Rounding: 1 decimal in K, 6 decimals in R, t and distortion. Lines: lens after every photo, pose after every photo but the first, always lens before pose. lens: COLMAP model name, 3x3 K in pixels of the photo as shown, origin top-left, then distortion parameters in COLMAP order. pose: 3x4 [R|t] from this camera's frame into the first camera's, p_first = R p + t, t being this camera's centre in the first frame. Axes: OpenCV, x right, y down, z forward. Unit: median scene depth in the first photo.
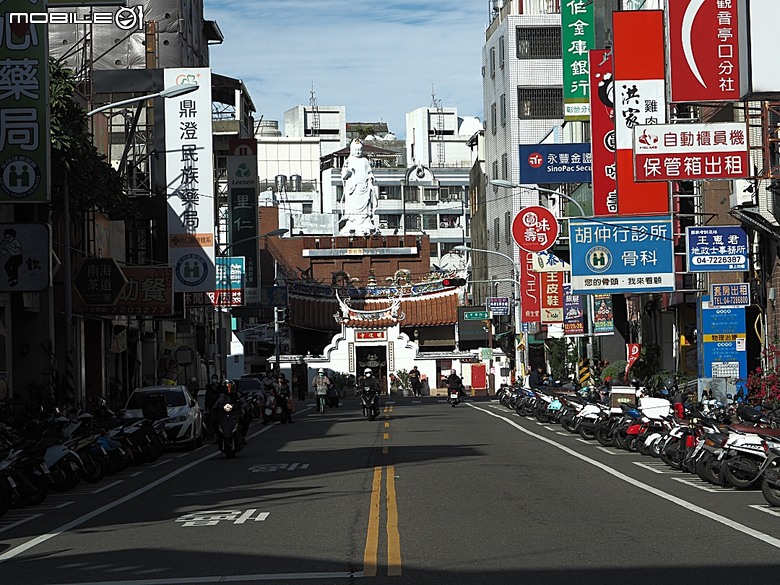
lens RADIAL K [[2283.3, 0, 390.5], [0, 2283.3, 292.2], [0, 0, 1]] dist [0.042062, 0.000000]
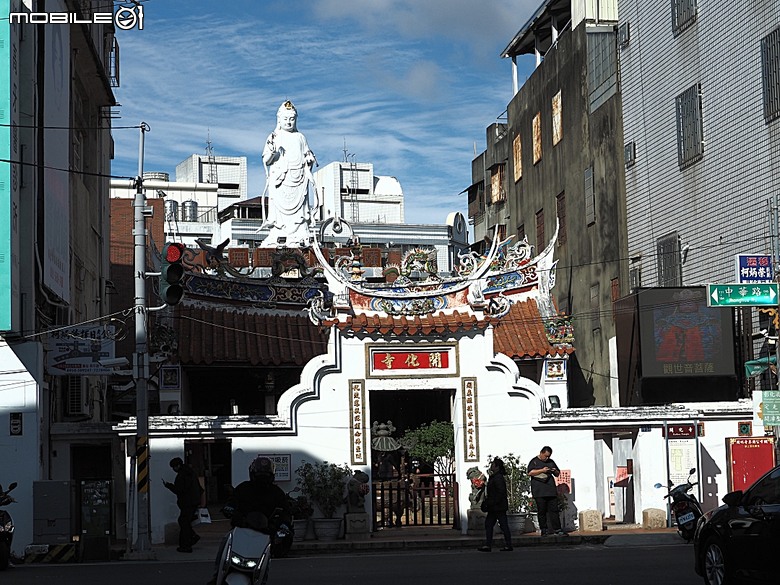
lens RADIAL K [[1598.8, 0, 389.5], [0, 1598.8, 294.0], [0, 0, 1]] dist [0.006101, 0.000000]
pose [[0.996256, 0.008836, 0.085995, -0.033336], [-0.002707, 0.997464, -0.071126, 0.026242], [-0.086405, 0.070626, 0.993754, 0.750990]]
